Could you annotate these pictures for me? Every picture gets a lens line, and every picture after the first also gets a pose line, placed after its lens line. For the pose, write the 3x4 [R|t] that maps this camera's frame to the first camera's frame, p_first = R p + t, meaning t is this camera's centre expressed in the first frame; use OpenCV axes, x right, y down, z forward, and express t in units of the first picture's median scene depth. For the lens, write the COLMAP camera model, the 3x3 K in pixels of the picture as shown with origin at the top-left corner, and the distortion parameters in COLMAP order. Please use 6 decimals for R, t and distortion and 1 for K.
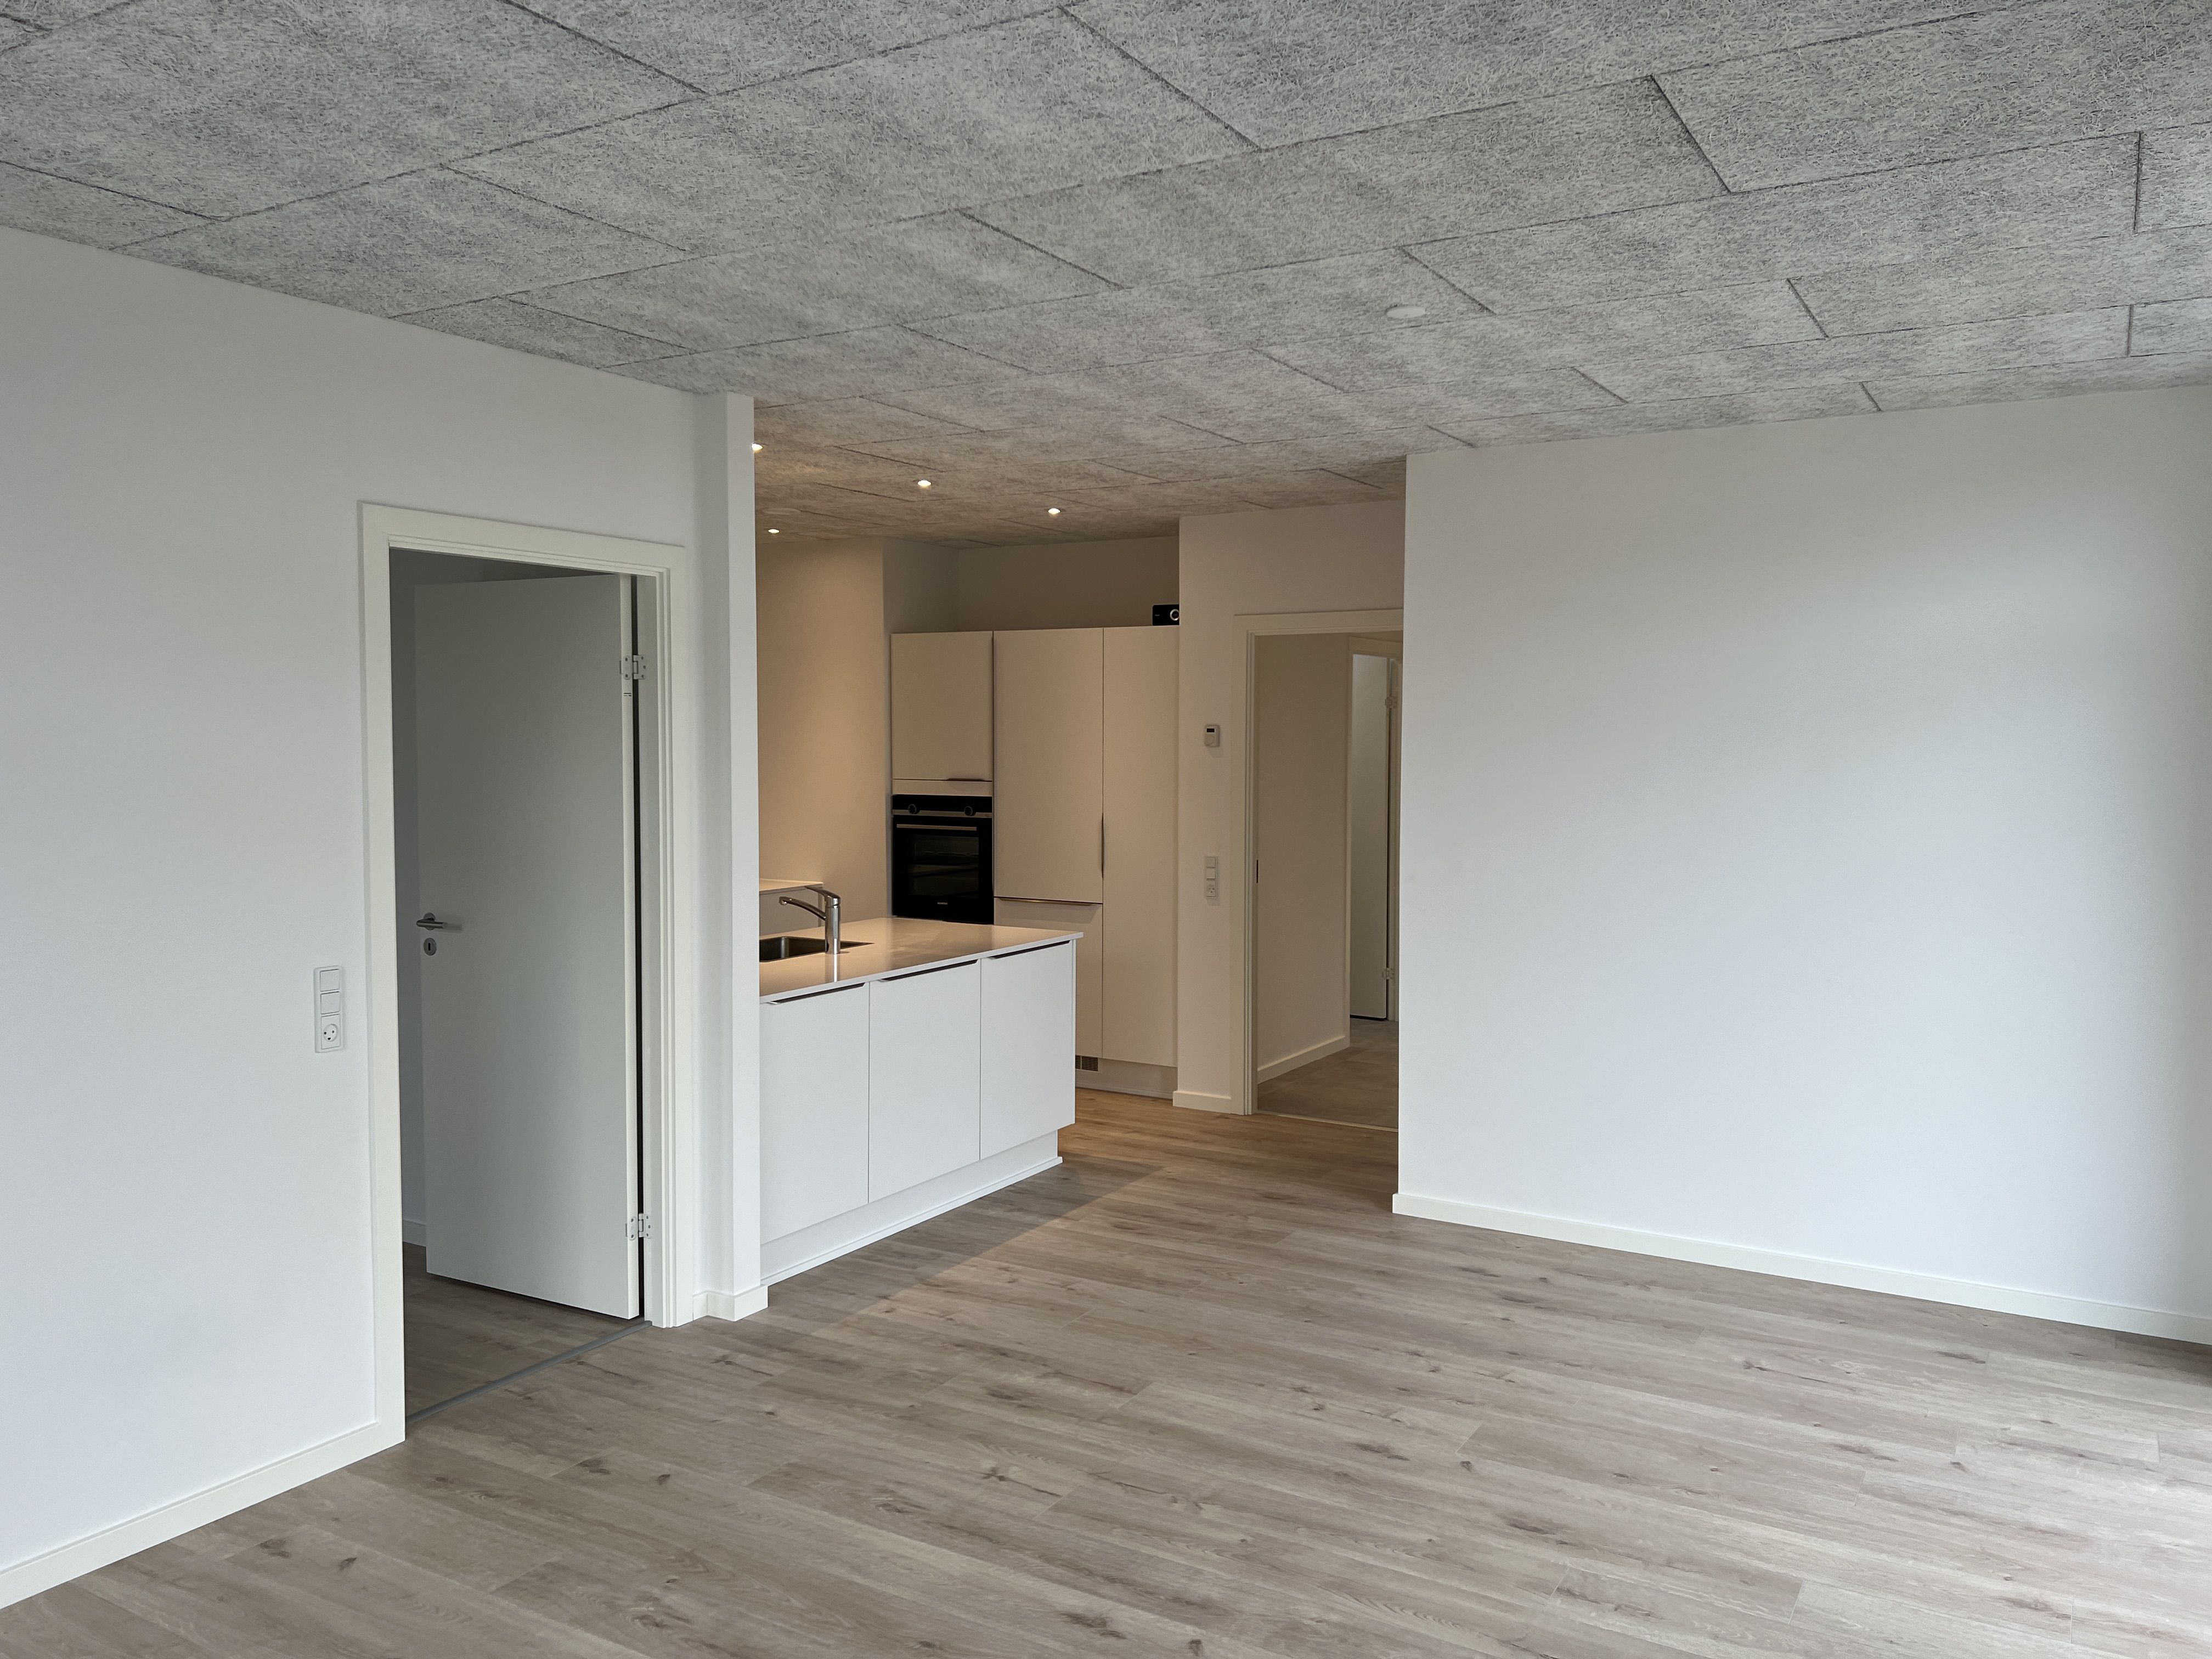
lens RADIAL K [[1672.8, 0, 1106.0], [0, 1672.8, 829.5], [0, 0, 1]] dist [0.041835, -0.041353]
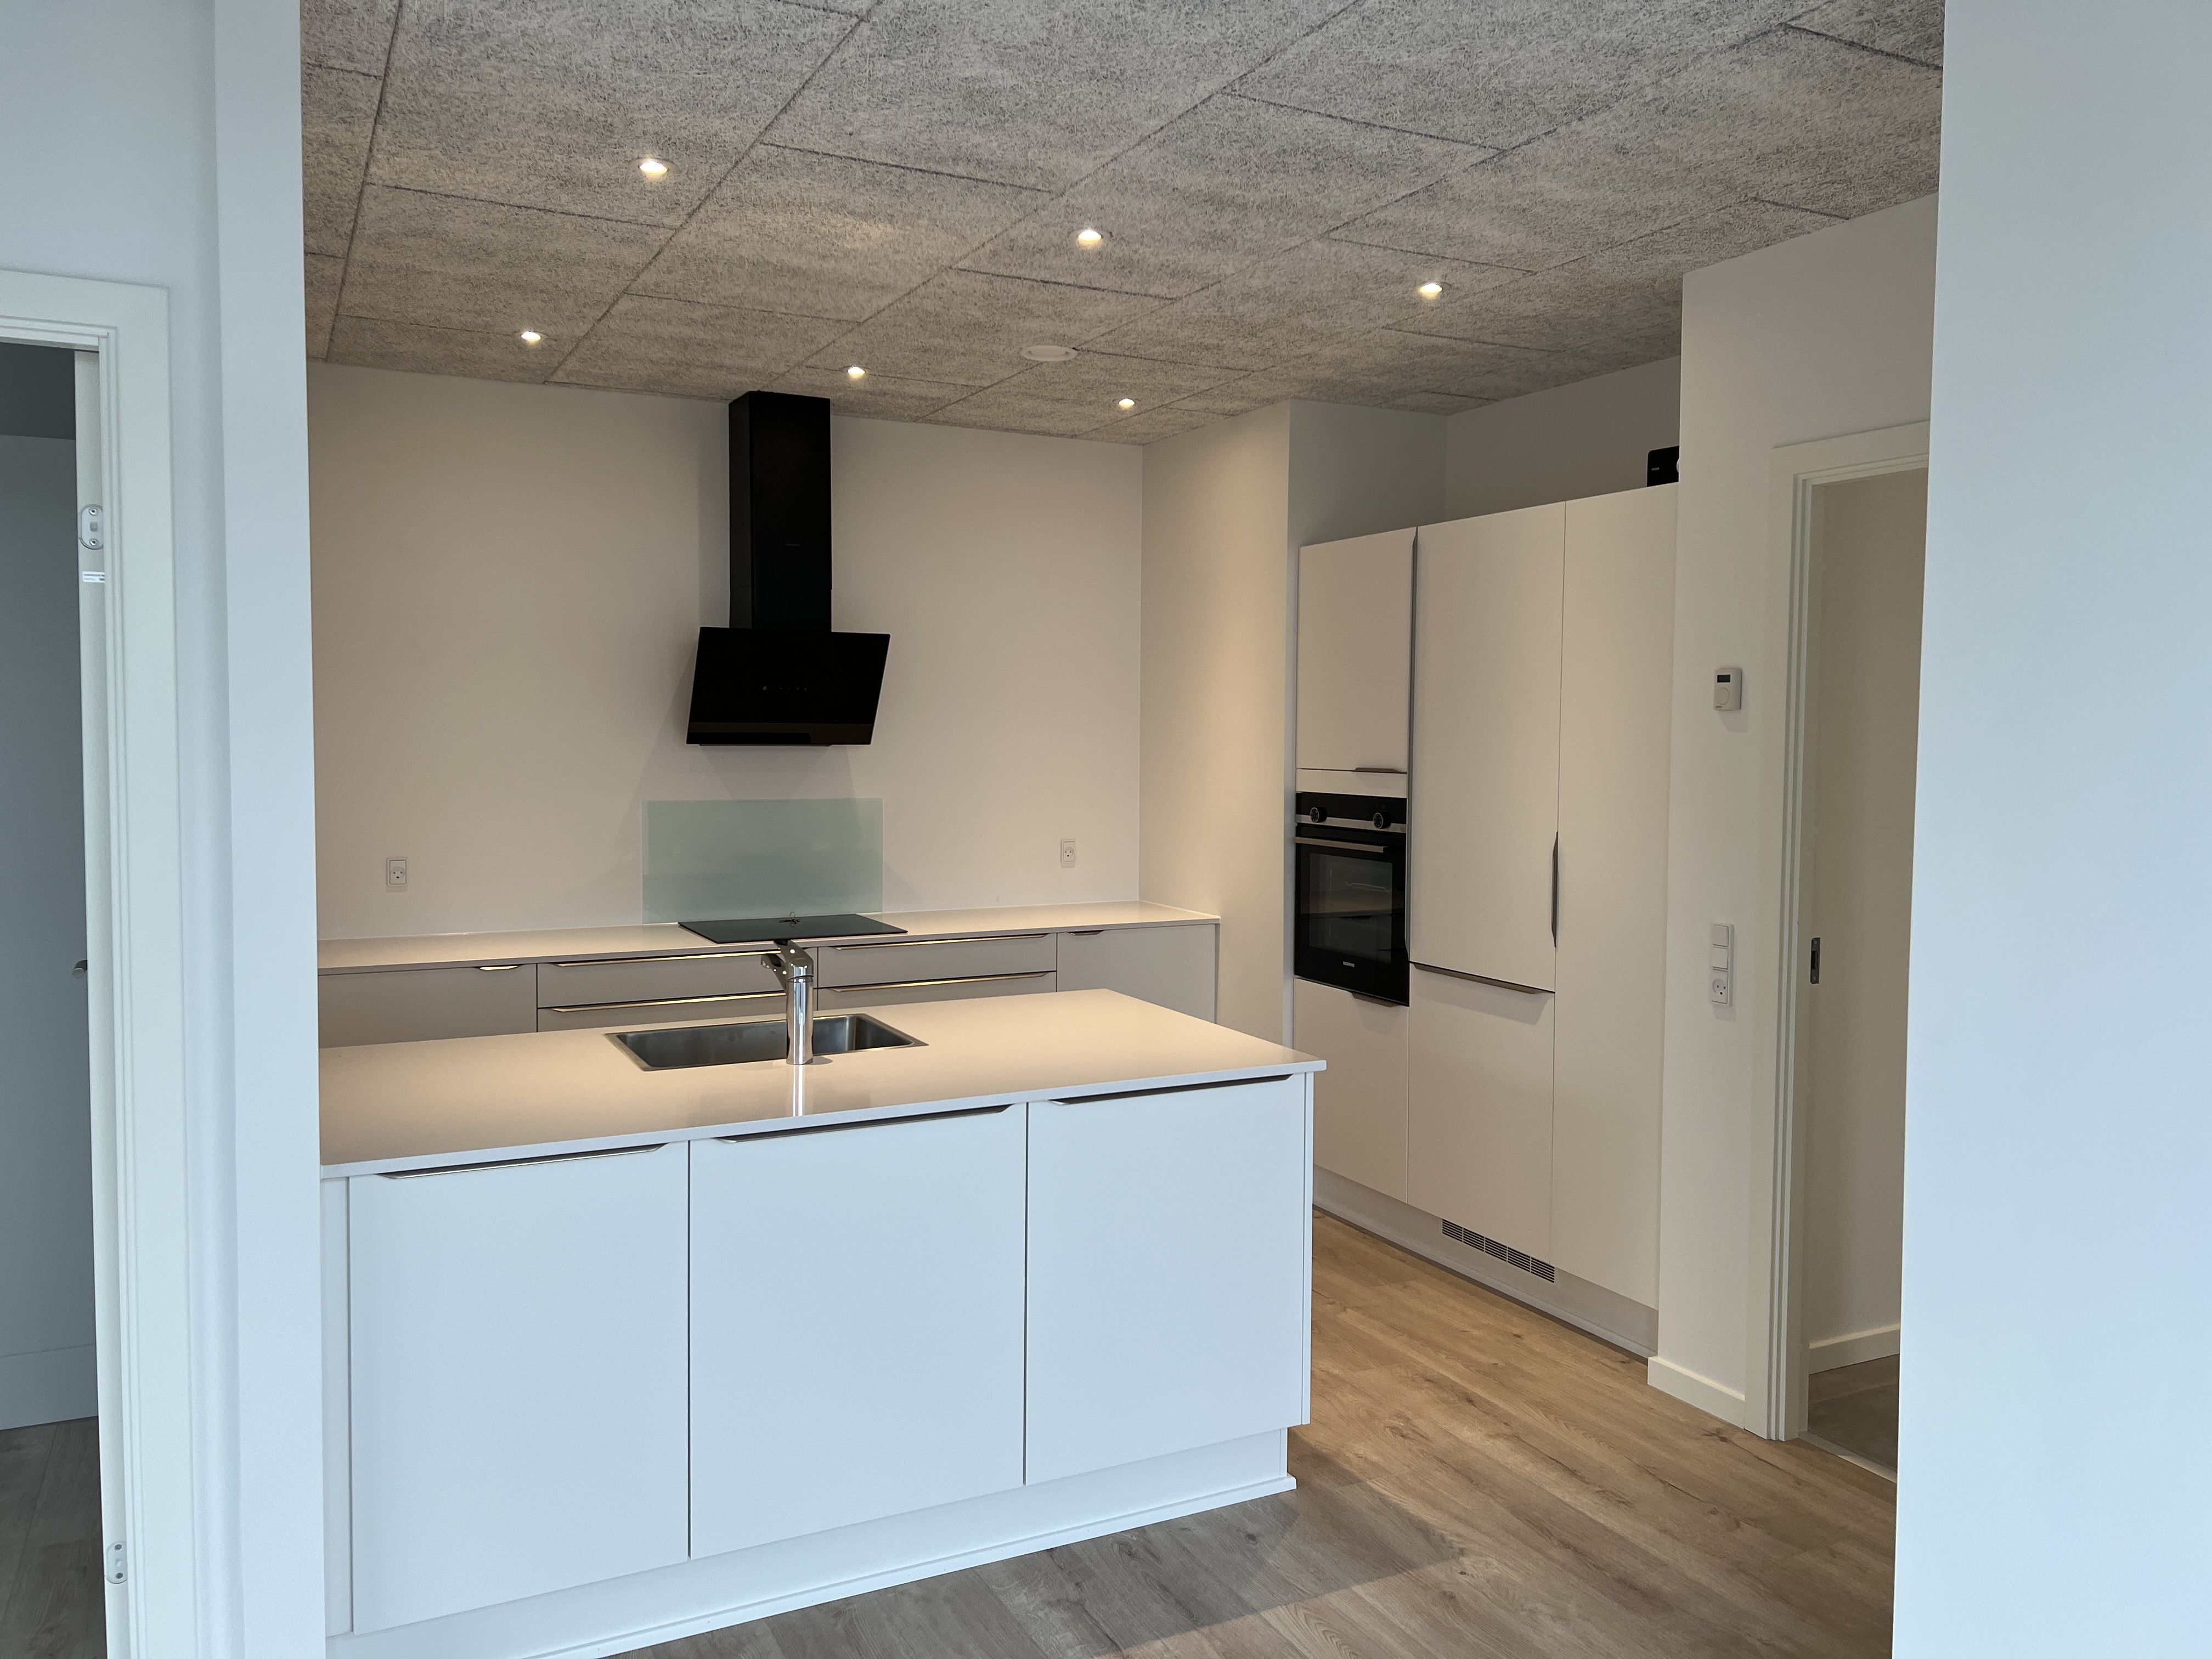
lens RADIAL K [[1672.8, 0, 1106.0], [0, 1672.8, 829.5], [0, 0, 1]] dist [0.041835, -0.041353]
pose [[0.846570, 0.035956, -0.531062, 0.258244], [-0.036853, 0.999281, 0.008909, -0.015367], [0.531000, 0.012029, 0.847286, 0.671980]]
